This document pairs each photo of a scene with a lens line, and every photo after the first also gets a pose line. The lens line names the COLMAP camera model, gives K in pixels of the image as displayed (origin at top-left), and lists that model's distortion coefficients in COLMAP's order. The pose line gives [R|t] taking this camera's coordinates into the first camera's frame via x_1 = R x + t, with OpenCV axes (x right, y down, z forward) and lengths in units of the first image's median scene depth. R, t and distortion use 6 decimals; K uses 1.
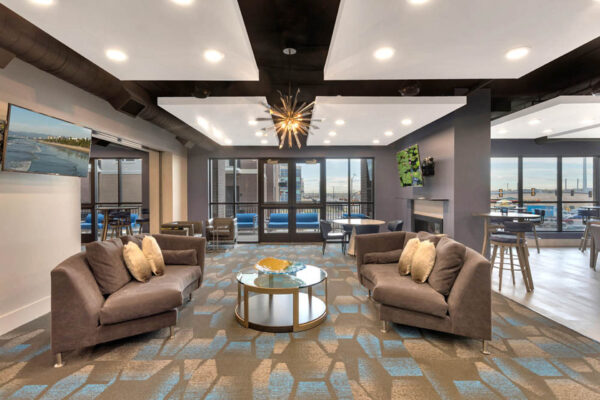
lens RADIAL K [[290.1, 0, 299.9], [0, 290.1, 188.9], [0, 0, 1]] dist [-0.000011, 0.000141]
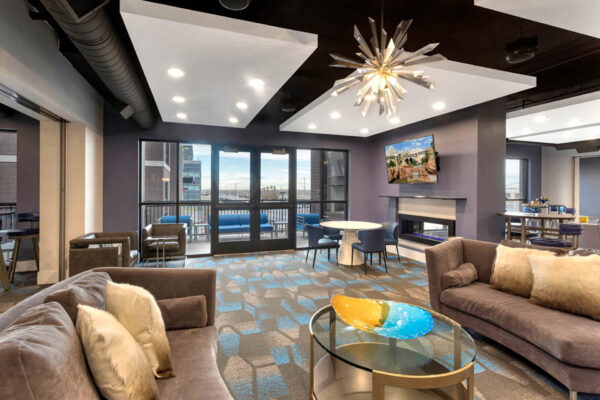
lens RADIAL K [[291.1, 0, 300.0], [0, 291.1, 200.0], [0, 0, 1]] dist [0.000662, -0.000233]
pose [[0.940565, -0.004795, 0.339581, -0.206625], [-0.010435, 0.999020, 0.043009, 0.007310], [-0.339454, -0.043996, 0.939593, 0.228544]]
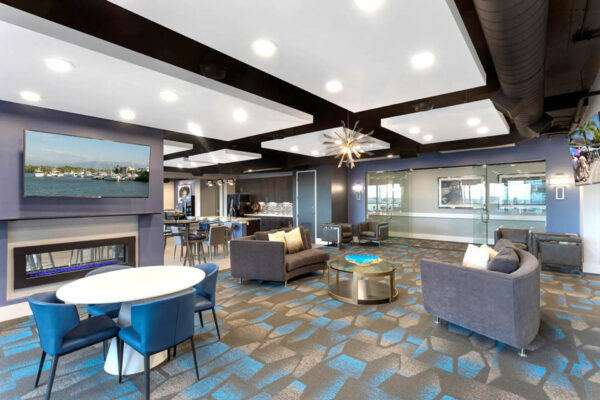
lens RADIAL K [[291.1, 0, 300.0], [0, 291.1, 200.0], [0, 0, 1]] dist [0.000662, -0.000233]
pose [[-0.764407, 0.012350, 0.644616, -0.351455], [0.004811, 0.999898, -0.013452, 0.009258], [-0.644717, -0.007182, -0.764388, 1.088029]]
